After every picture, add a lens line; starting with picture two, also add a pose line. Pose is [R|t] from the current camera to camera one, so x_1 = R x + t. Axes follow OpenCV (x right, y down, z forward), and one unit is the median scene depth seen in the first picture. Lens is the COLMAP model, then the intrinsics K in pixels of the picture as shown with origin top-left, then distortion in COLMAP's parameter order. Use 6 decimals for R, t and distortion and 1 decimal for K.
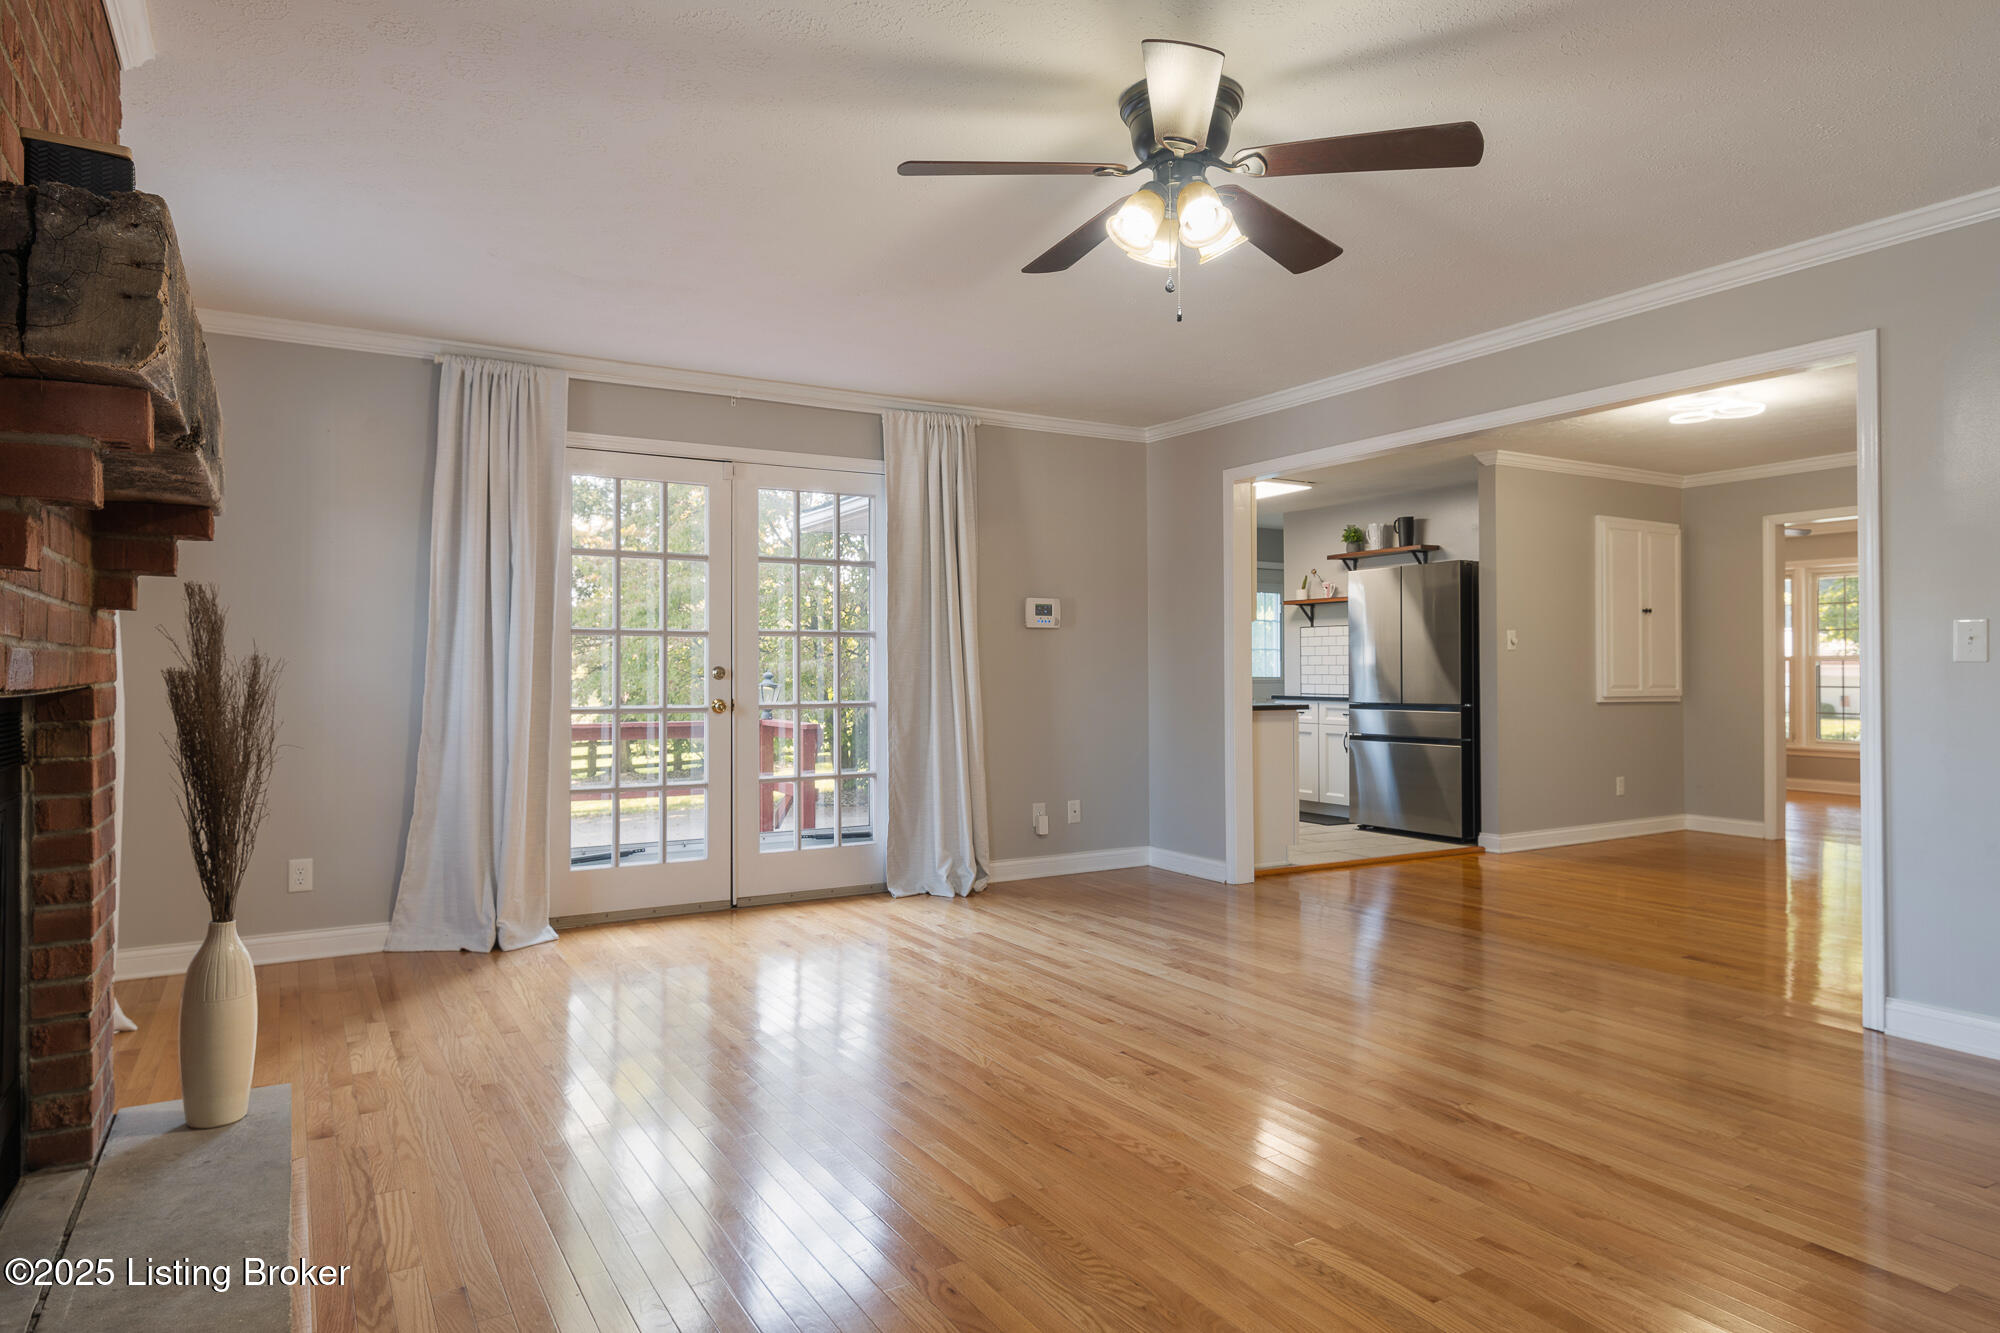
lens RADIAL K [[1212.7, 0, 998.9], [0, 1212.7, 659.4], [0, 0, 1]] dist [0.006277, 0.000533]
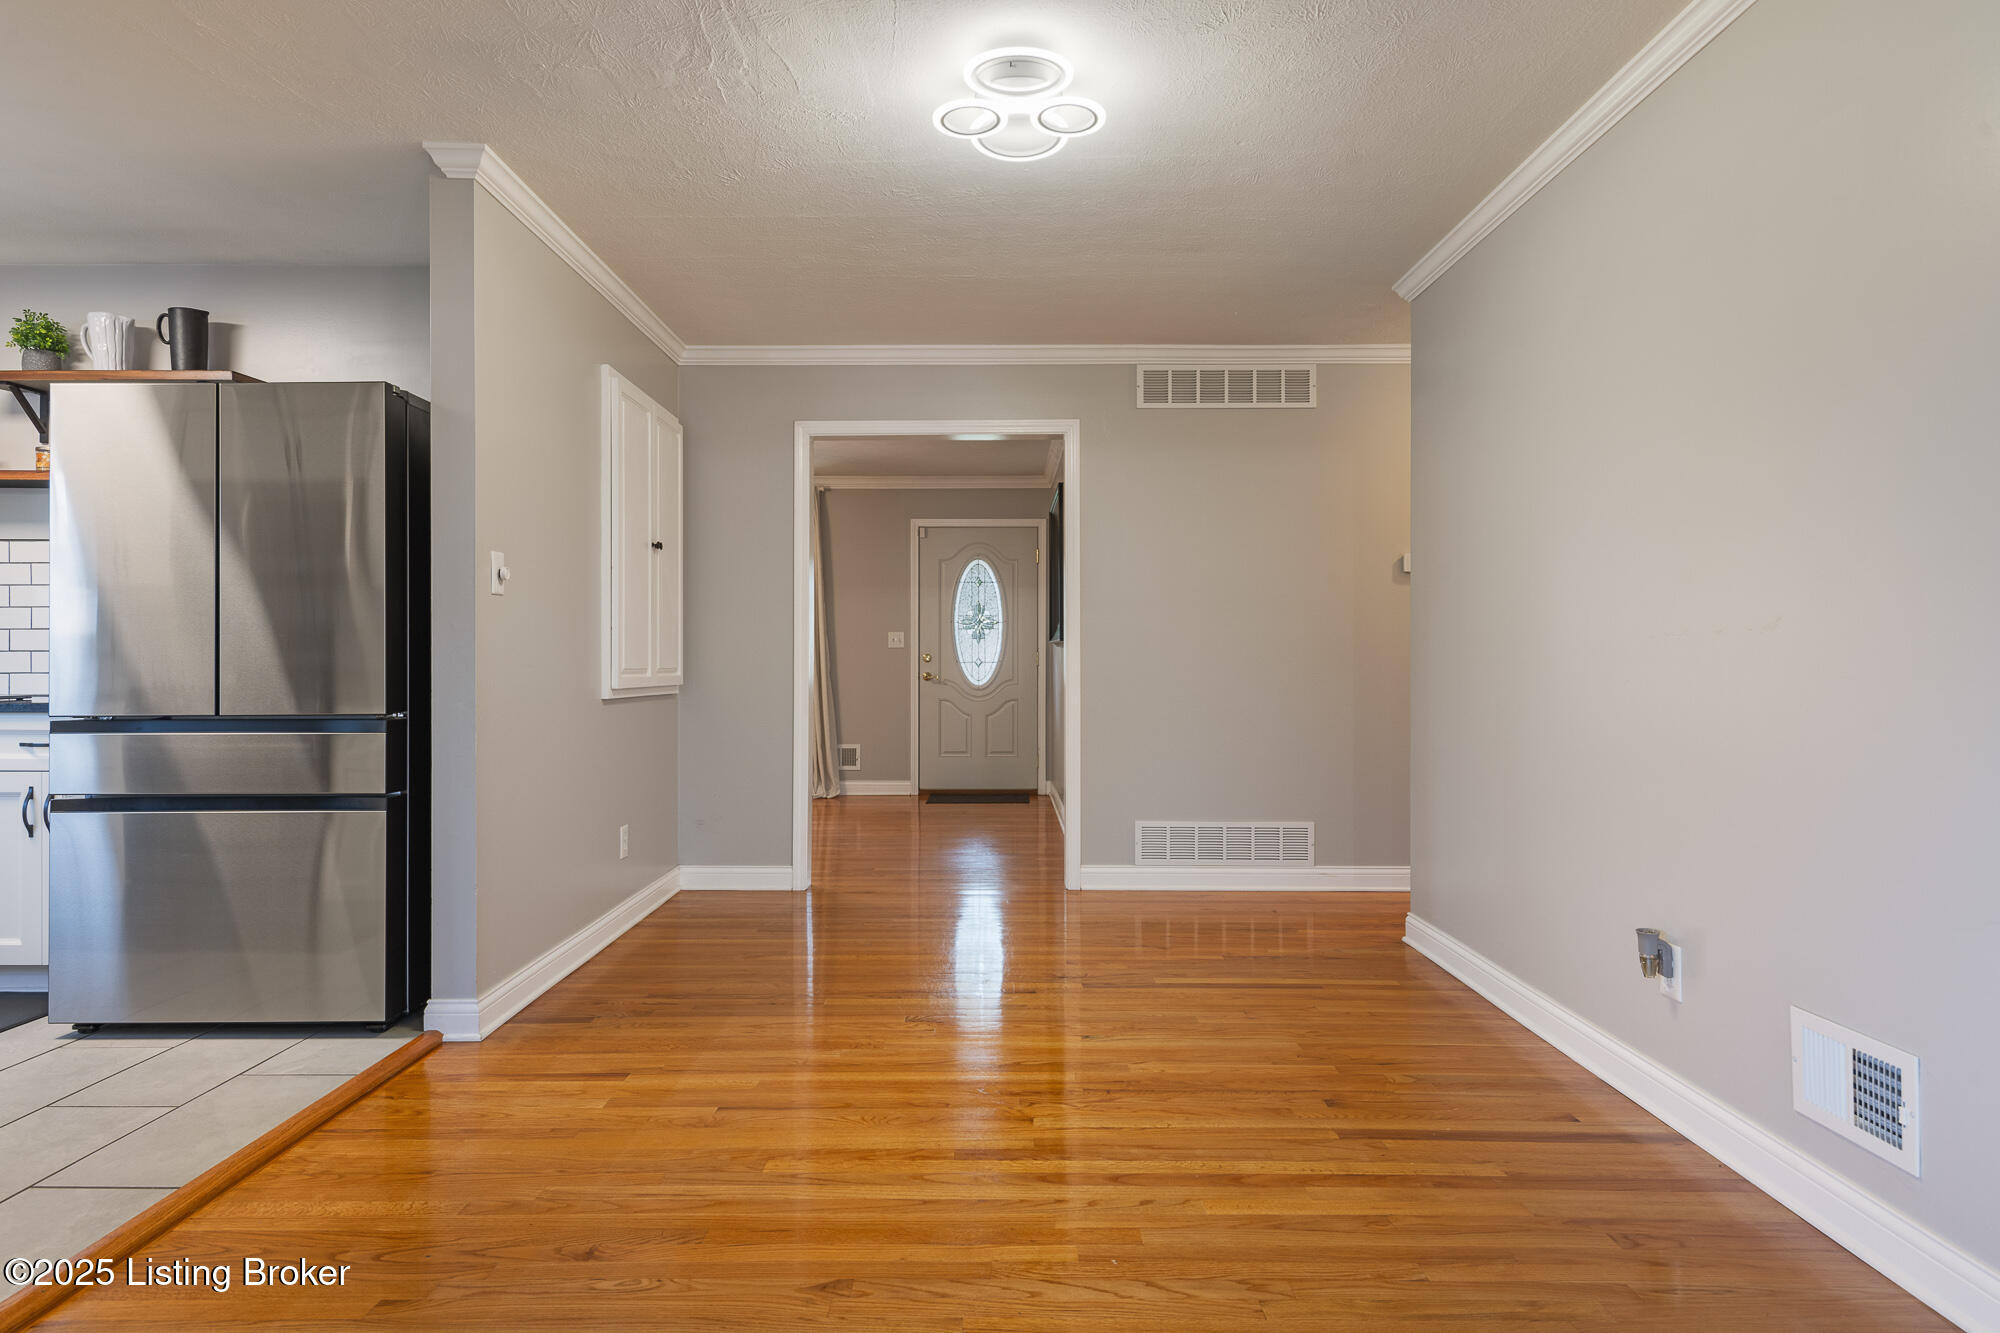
lens RADIAL K [[1132.4, 0, 997.8], [0, 1132.4, 643.6], [0, 0, 1]] dist [-0.002364, -0.000935]
pose [[0.504929, 0.009123, 0.863112, 0.122307], [0.002405, 0.999925, -0.011976, 0.014815], [-0.863157, 0.008123, 0.504870, 0.523170]]
